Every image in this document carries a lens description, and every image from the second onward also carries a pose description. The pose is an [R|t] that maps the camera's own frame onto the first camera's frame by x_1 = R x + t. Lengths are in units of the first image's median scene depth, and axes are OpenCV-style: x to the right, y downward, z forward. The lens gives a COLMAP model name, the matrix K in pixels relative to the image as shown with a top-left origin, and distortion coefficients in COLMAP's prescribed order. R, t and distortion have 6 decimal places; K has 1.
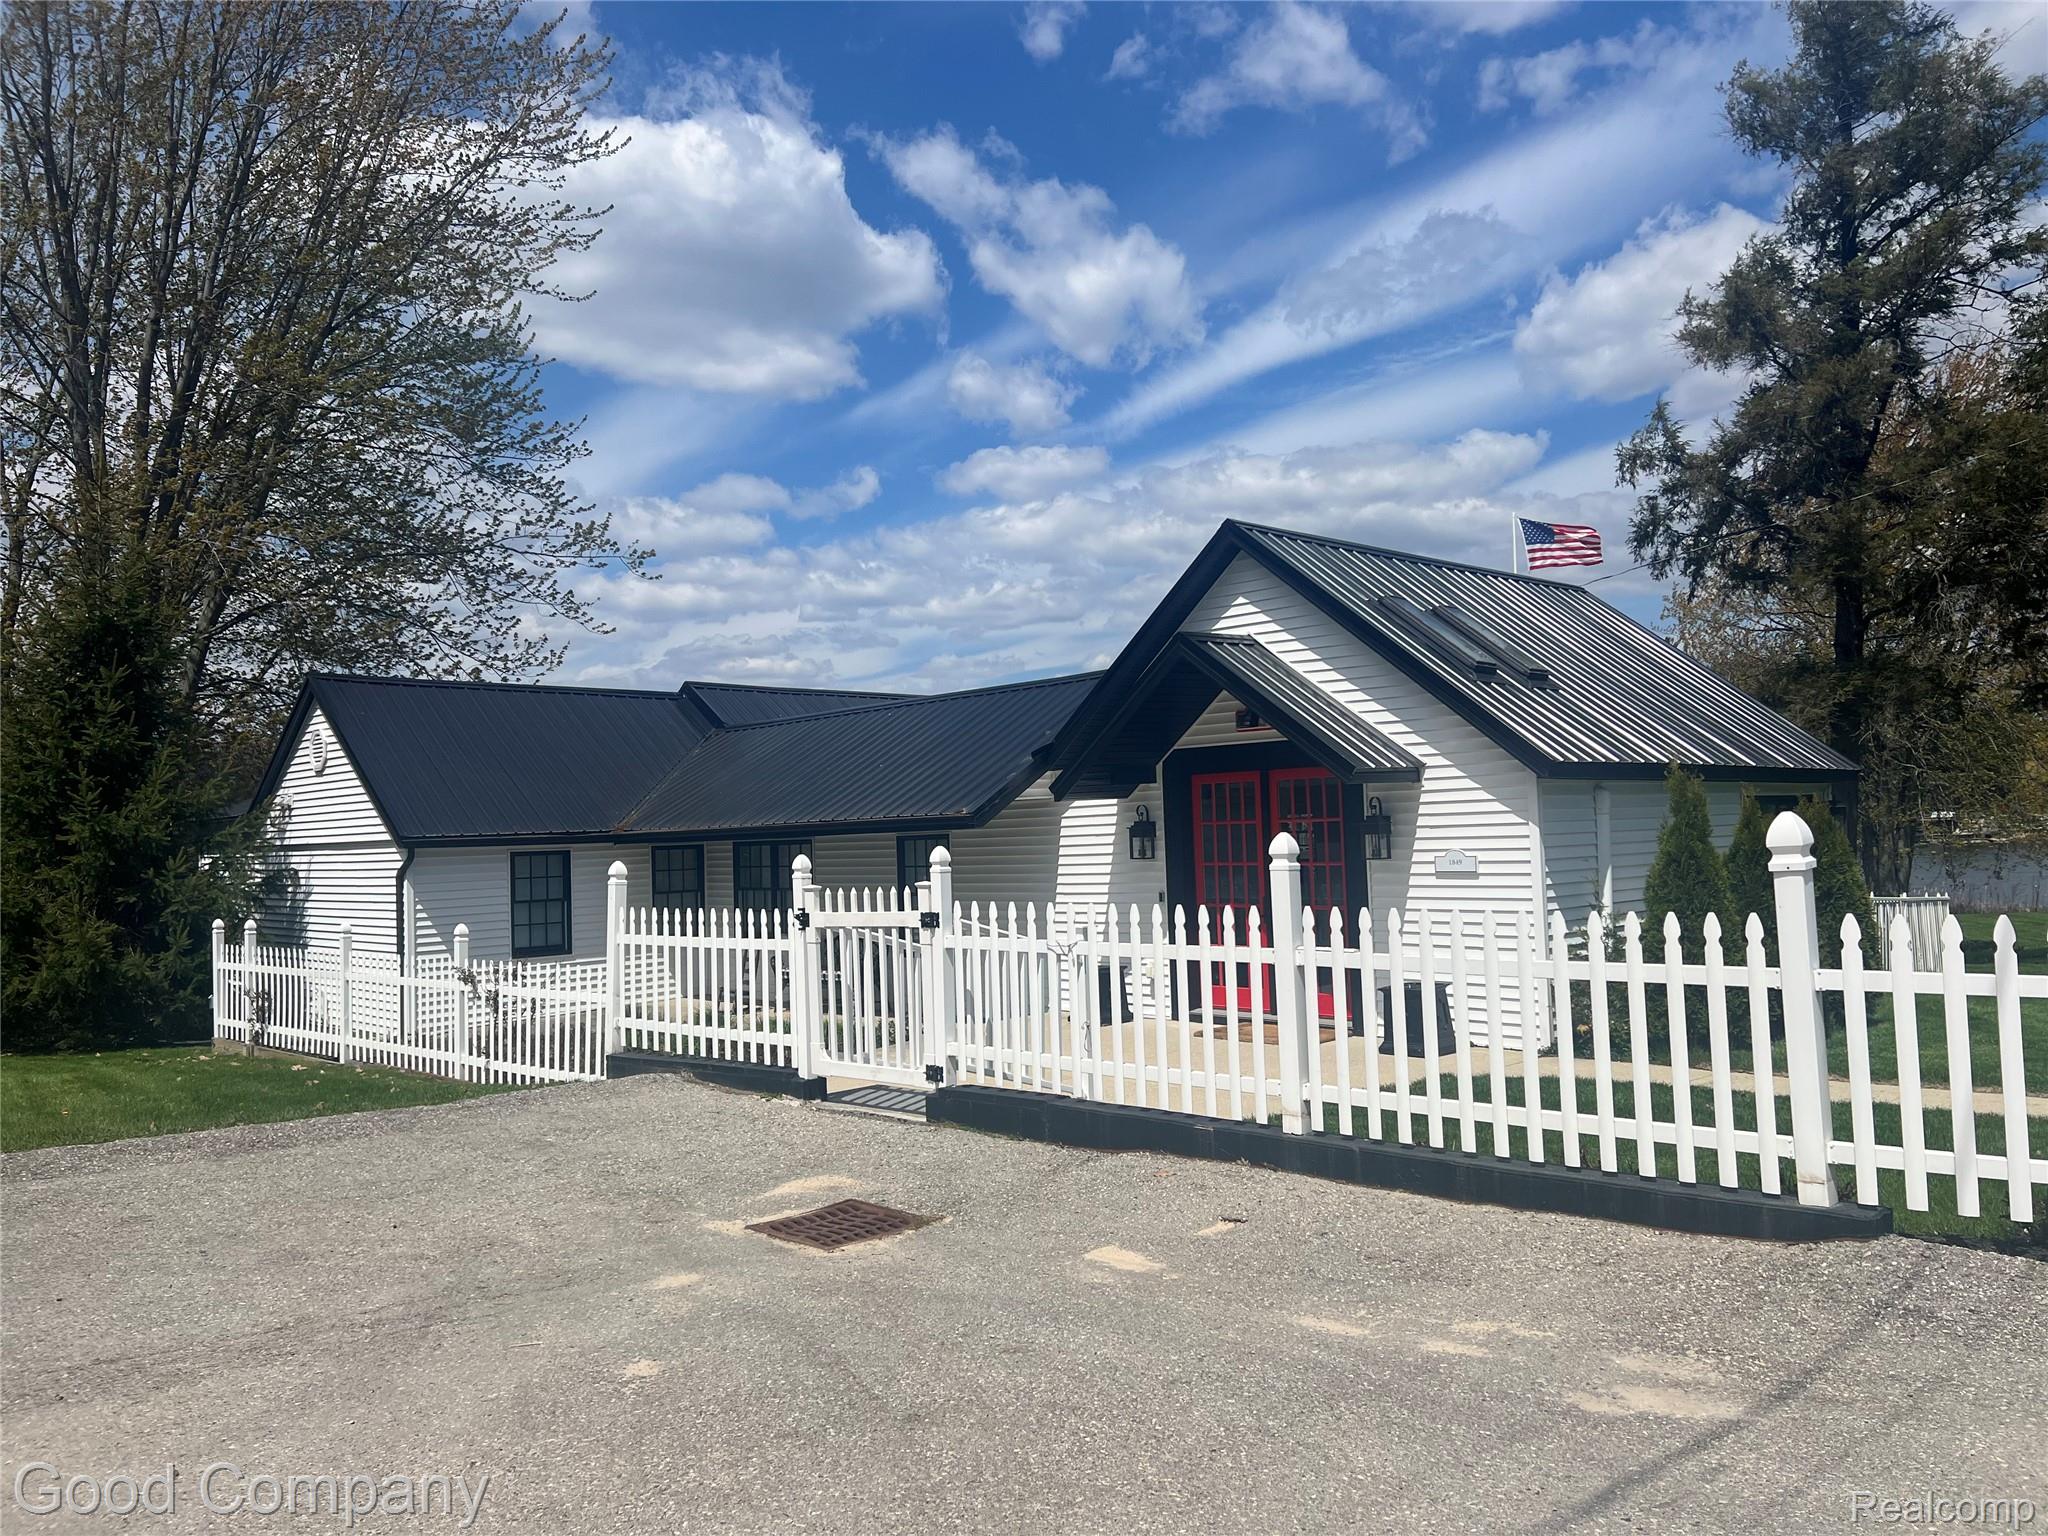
lens RADIAL K [[1559.0, 0, 1055.2], [0, 1559.0, 757.9], [0, 0, 1]] dist [0.037658, -0.036695]
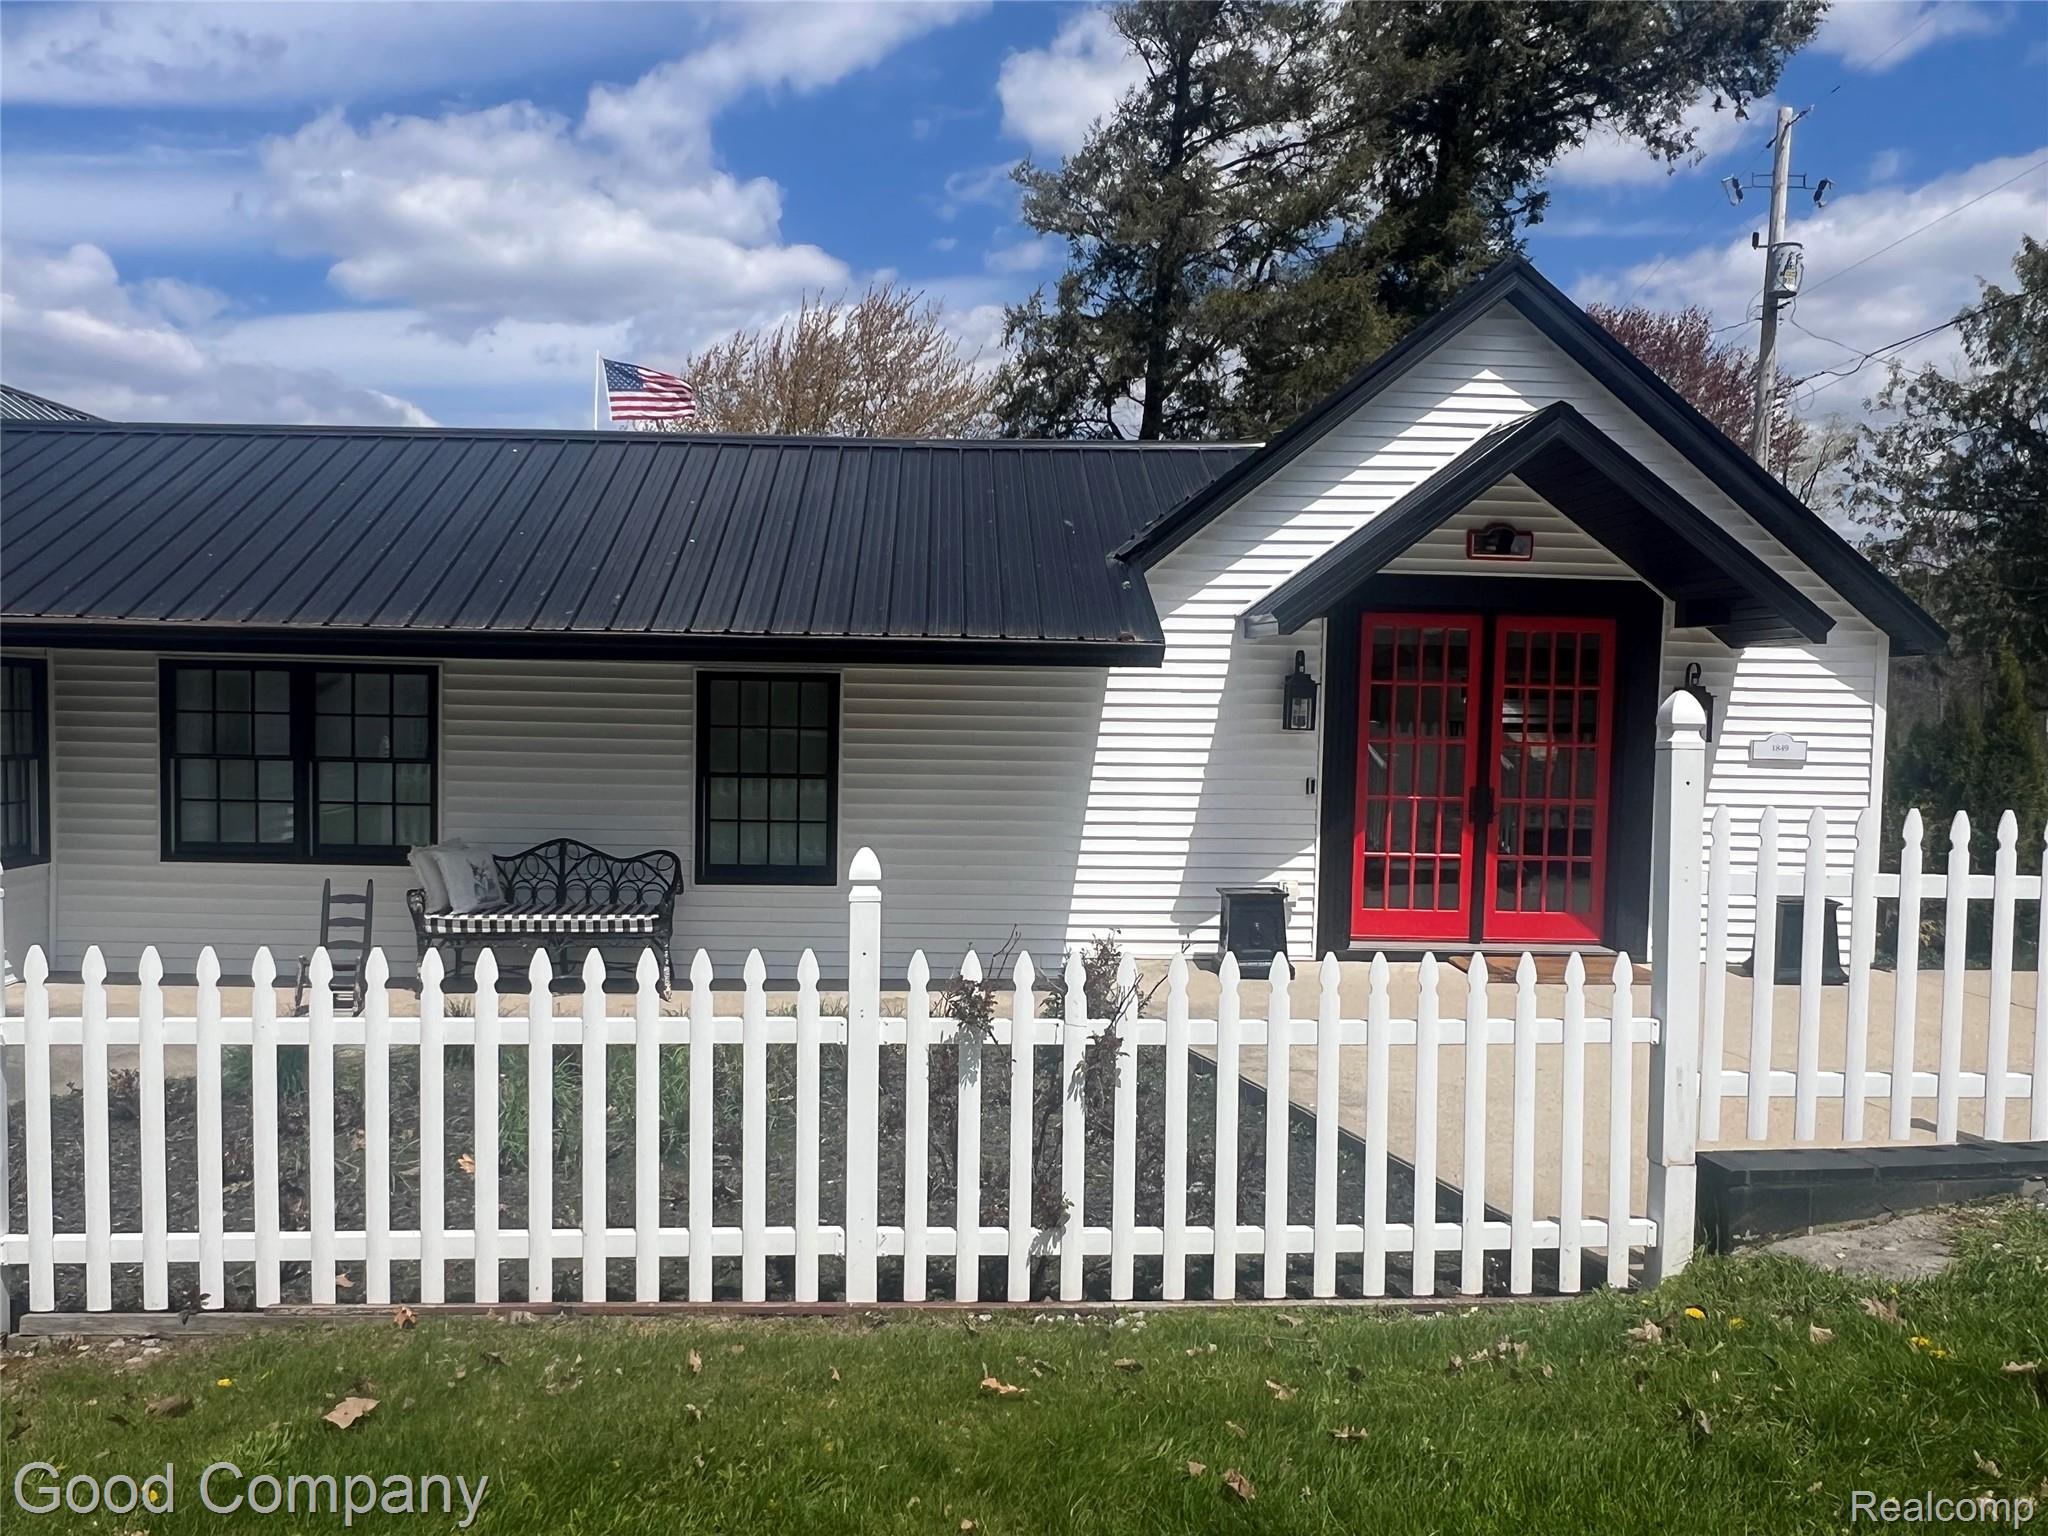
lens RADIAL K [[1493.6, 0, 1020.2], [0, 1493.6, 779.7], [0, 0, 1]] dist [0.009450, -0.016410]
pose [[0.666387, 0.011813, 0.745512, -0.532440], [-0.077558, 0.995549, 0.053551, 0.063680], [-0.741561, -0.093506, 0.664337, 0.681033]]
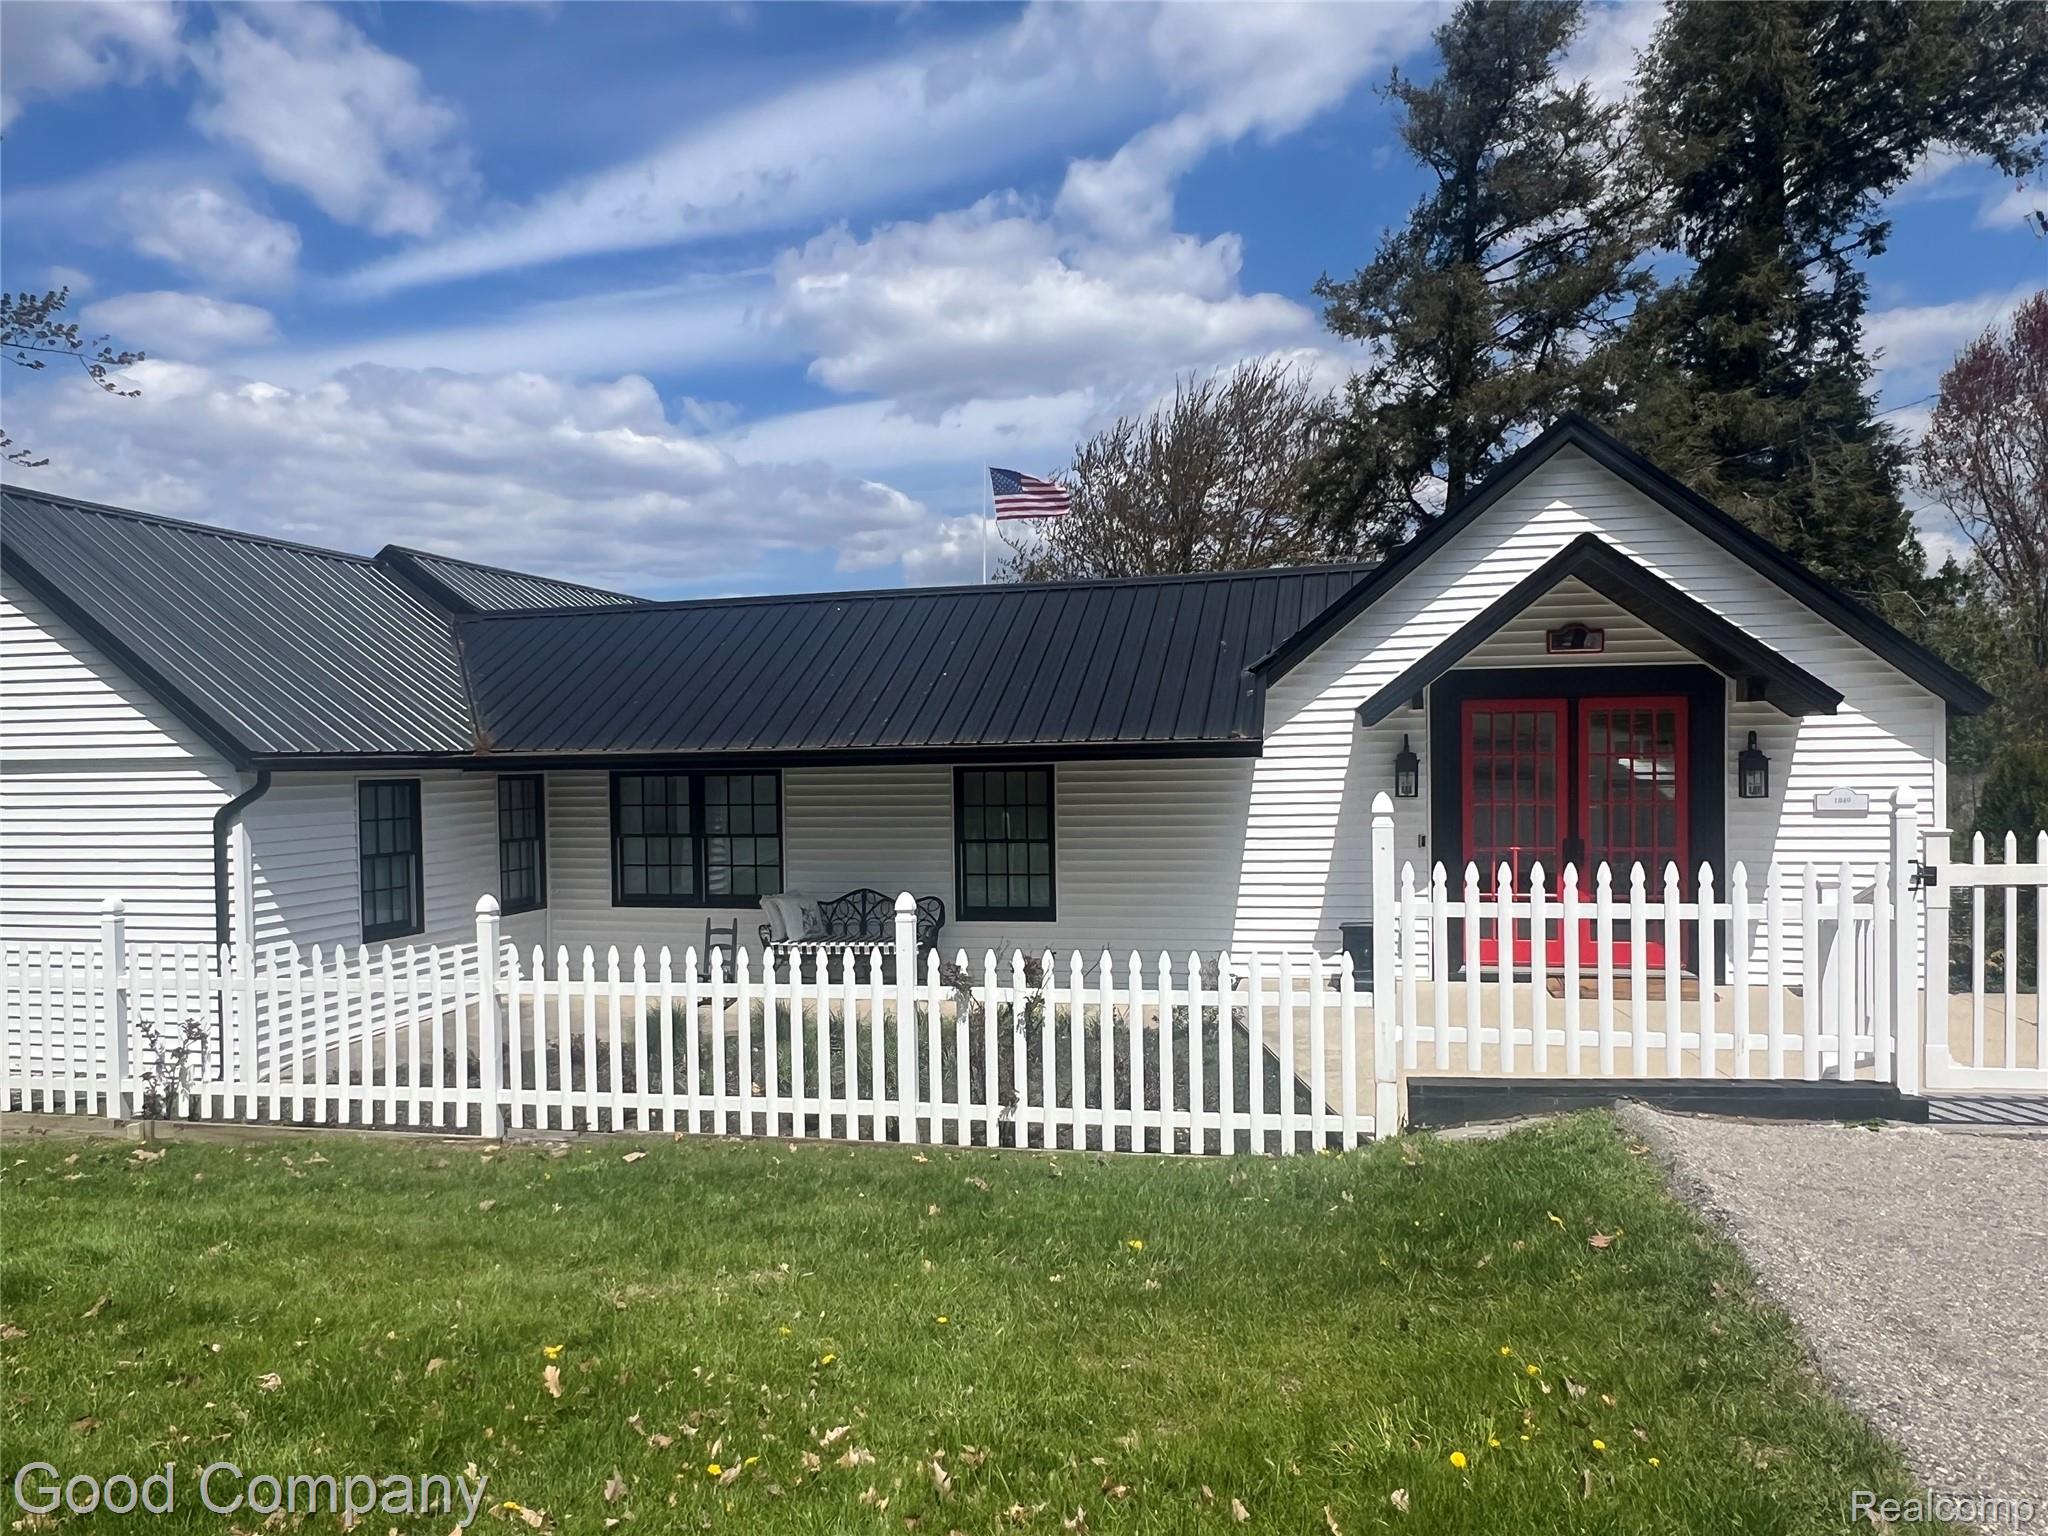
lens RADIAL K [[1493.6, 0, 1037.2], [0, 1493.6, 778.5], [0, 0, 1]] dist [0.009450, -0.016410]
pose [[0.845986, 0.011886, 0.533072, -0.579199], [-0.038064, 0.998547, 0.038142, 0.032586], [-0.531844, -0.052559, 0.845210, 0.429183]]
